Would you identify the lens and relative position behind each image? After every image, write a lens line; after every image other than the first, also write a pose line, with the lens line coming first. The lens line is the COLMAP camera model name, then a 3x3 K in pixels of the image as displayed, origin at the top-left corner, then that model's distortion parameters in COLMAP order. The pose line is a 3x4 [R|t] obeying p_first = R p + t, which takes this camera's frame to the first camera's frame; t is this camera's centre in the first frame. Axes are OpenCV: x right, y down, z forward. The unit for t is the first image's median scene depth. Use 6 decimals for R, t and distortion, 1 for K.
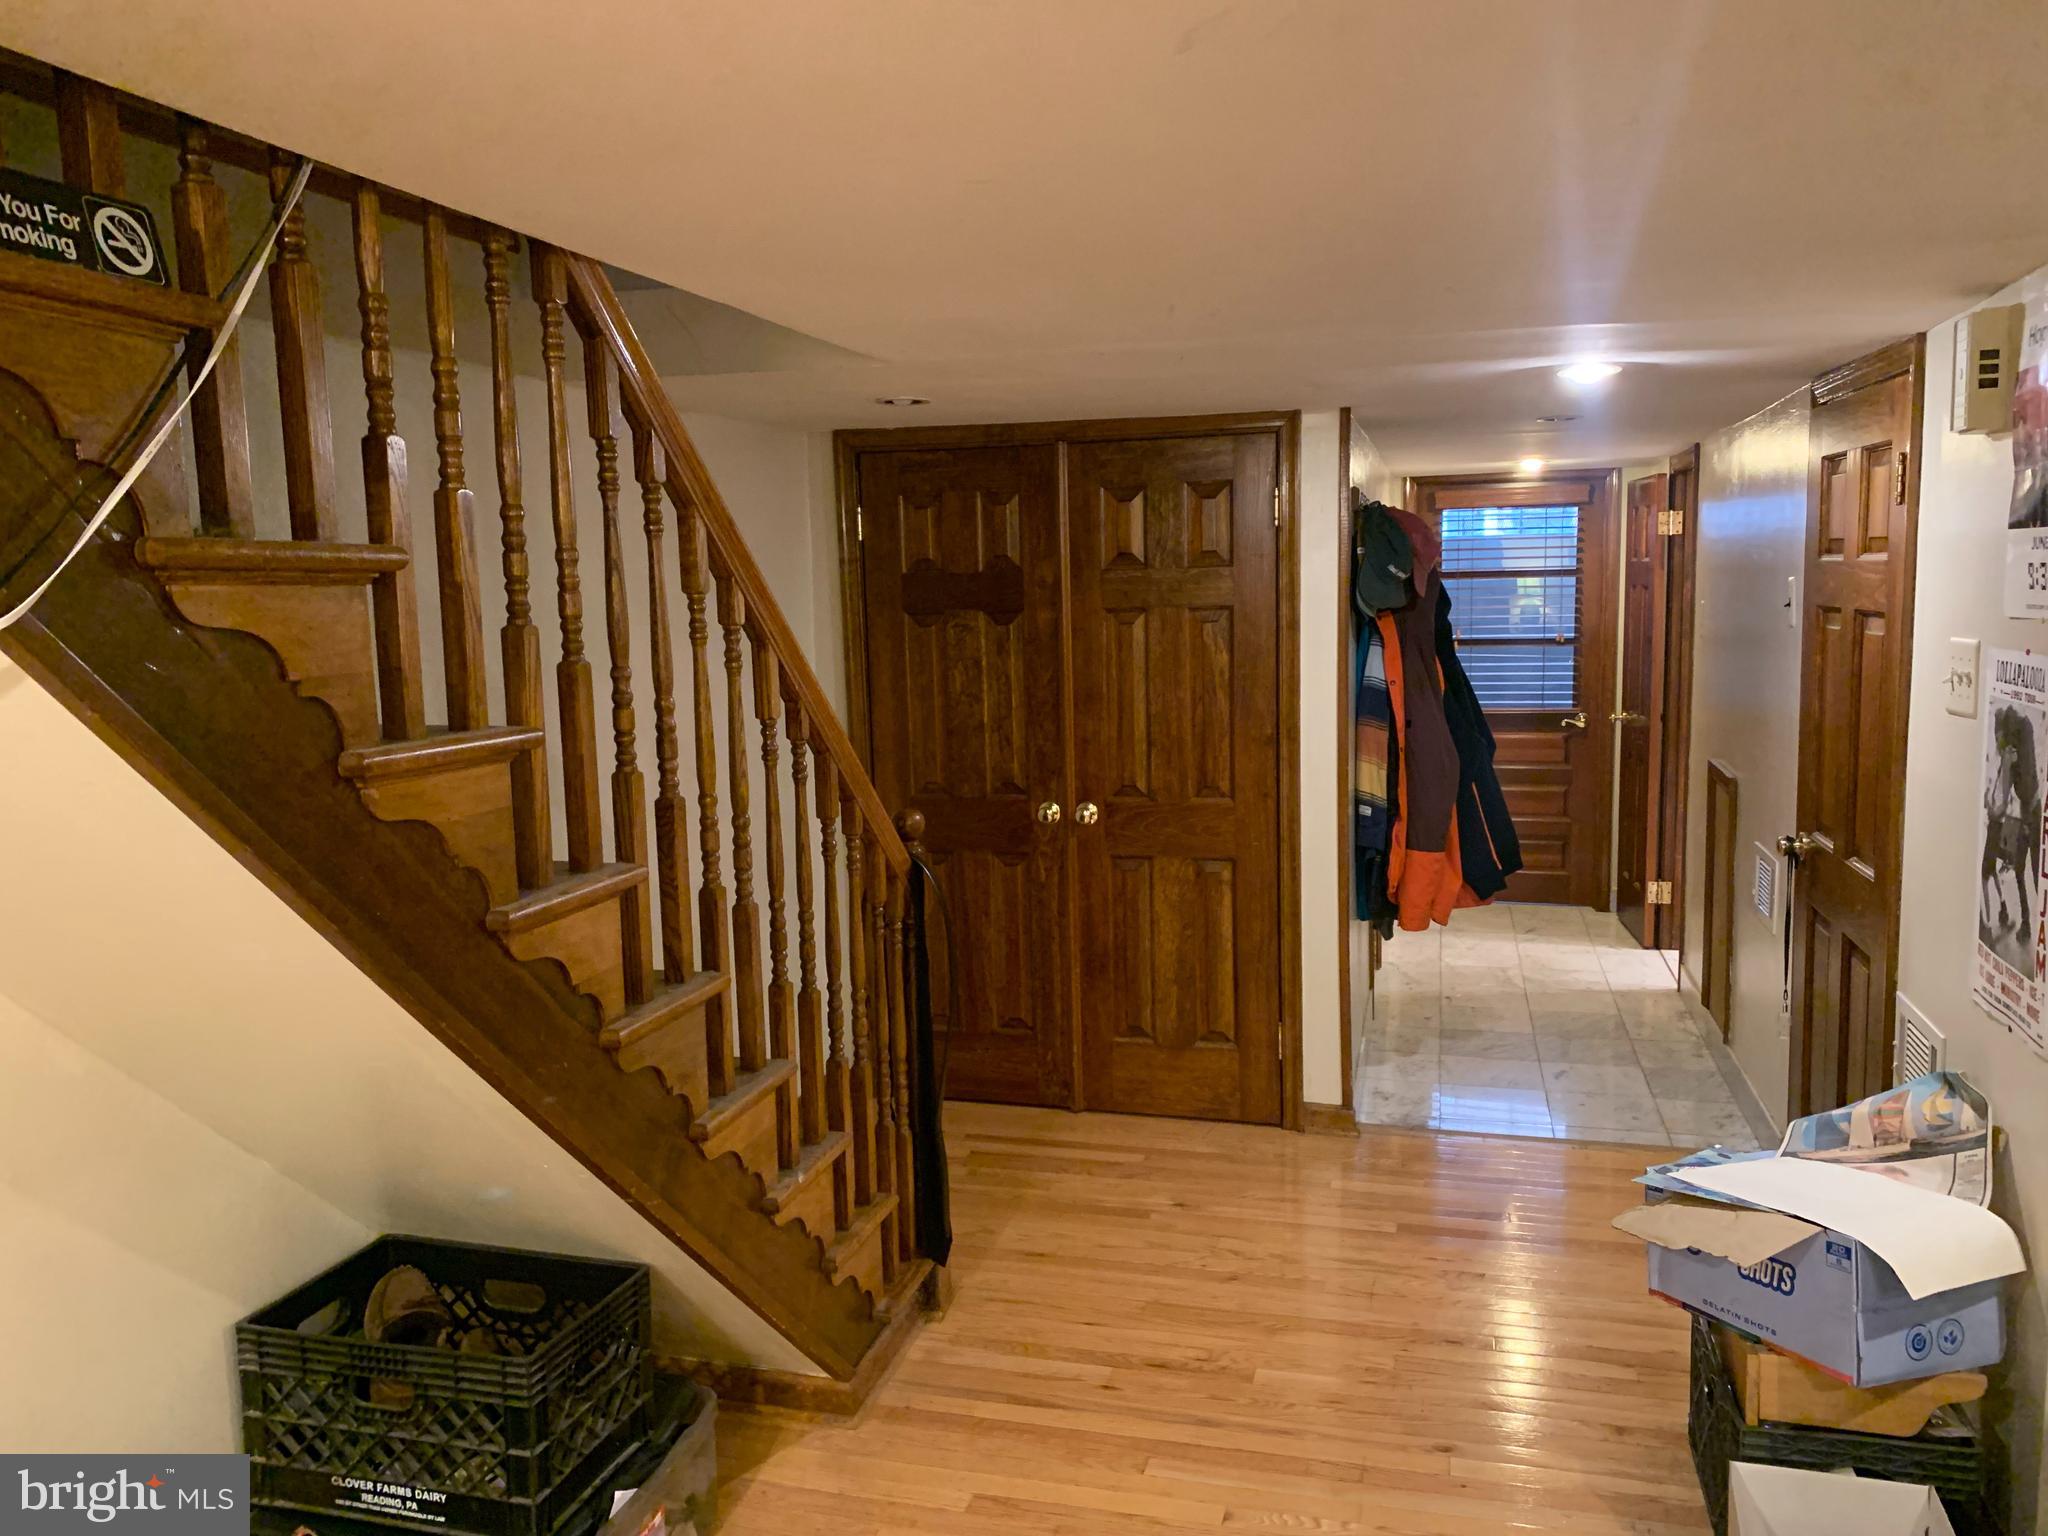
lens RADIAL K [[1529.0, 0, 1004.7], [0, 1529.0, 773.6], [0, 0, 1]] dist [0.029277, -0.004636]
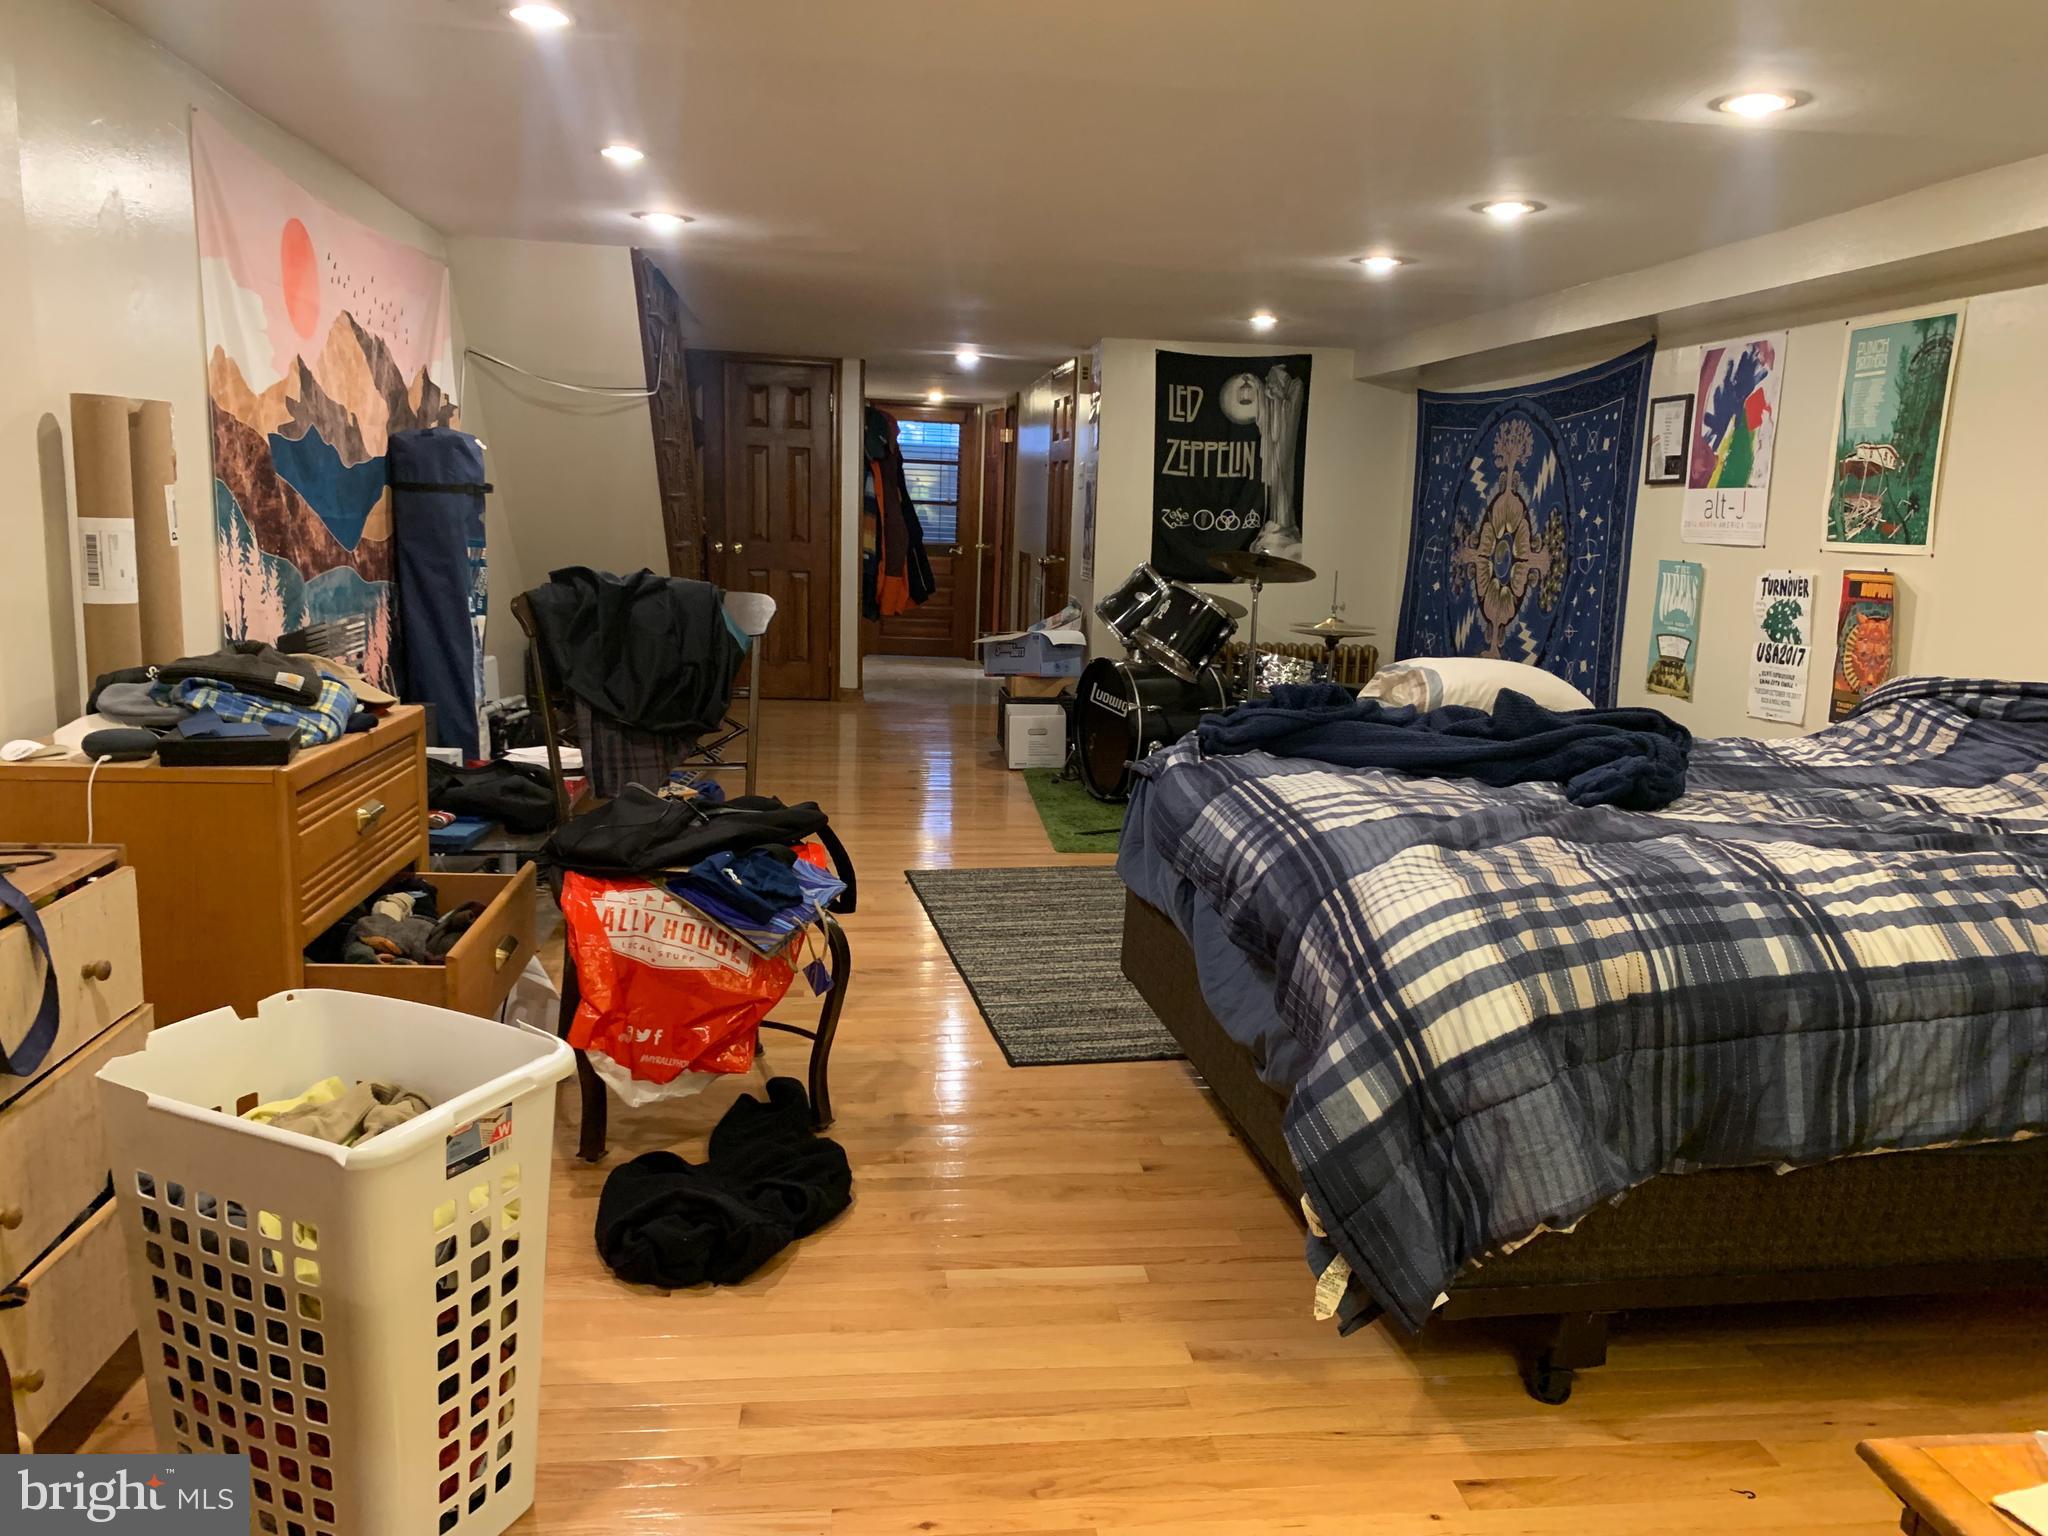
lens RADIAL K [[1529.0, 0, 1037.0], [0, 1529.0, 769.2], [0, 0, 1]] dist [0.029277, -0.004636]
pose [[0.914808, -0.007695, 0.403816, -0.402306], [-0.010820, 0.998993, 0.043548, 0.225931], [-0.403744, -0.044207, 0.913803, -1.027195]]
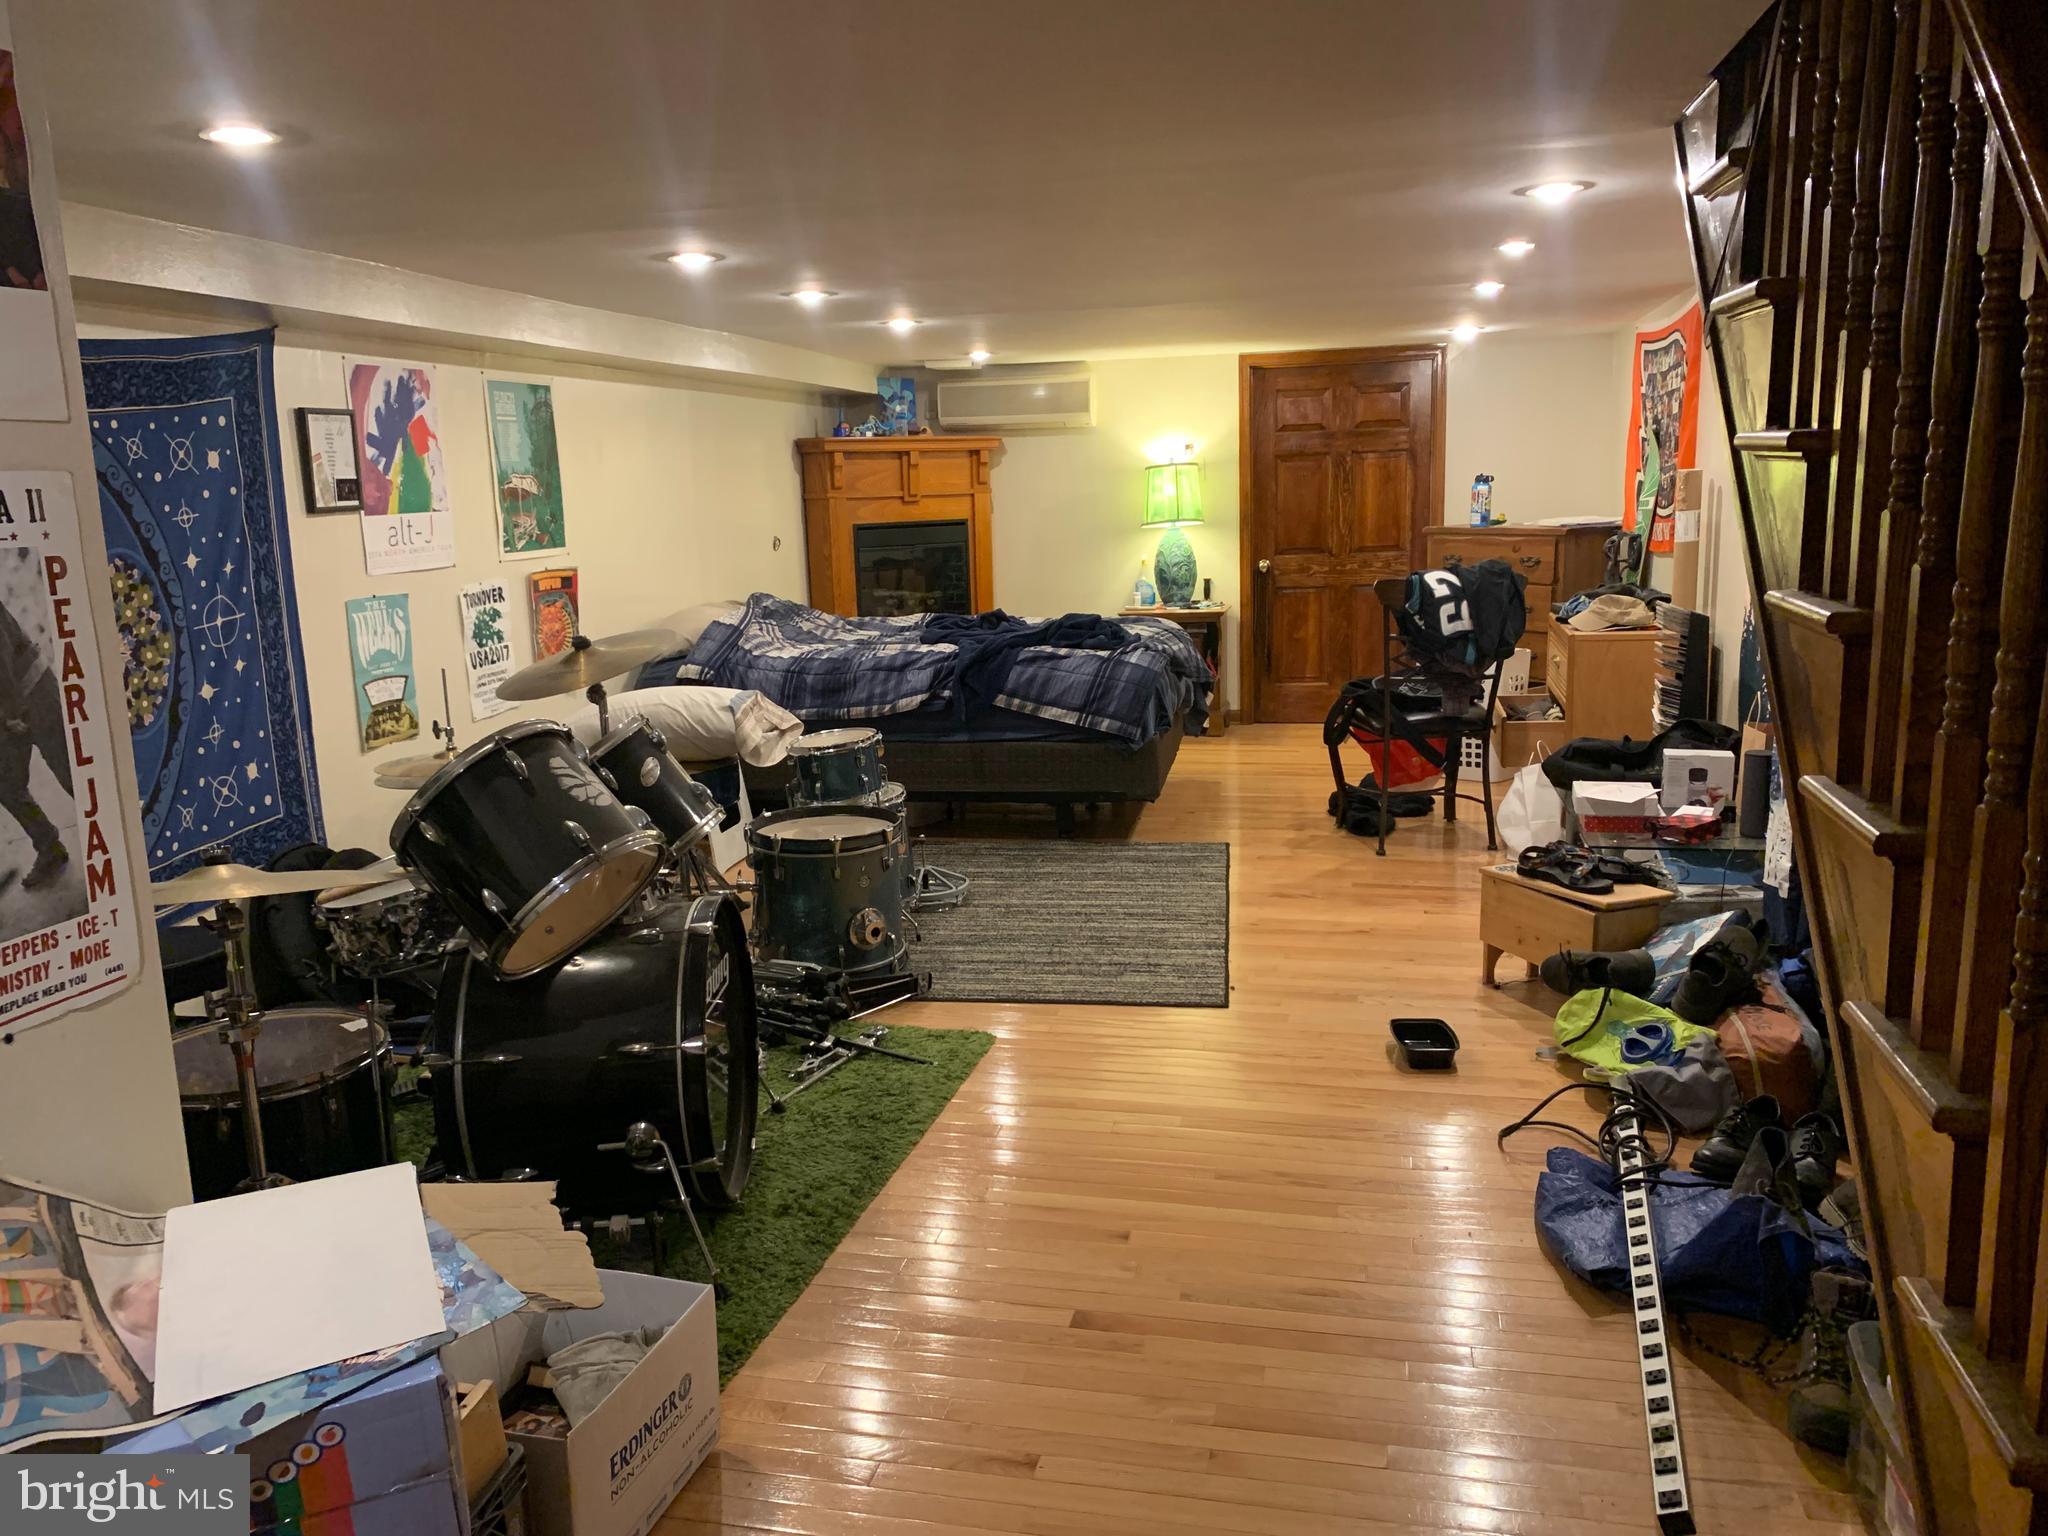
lens RADIAL K [[1529.0, 0, 1025.2], [0, 1529.0, 767.2], [0, 0, 1]] dist [0.029277, -0.004636]
pose [[-0.996160, 0.069822, -0.052829, 0.647565], [0.049673, 0.947557, 0.315703, -0.376574], [0.072101, 0.311866, -0.947386, 2.728031]]
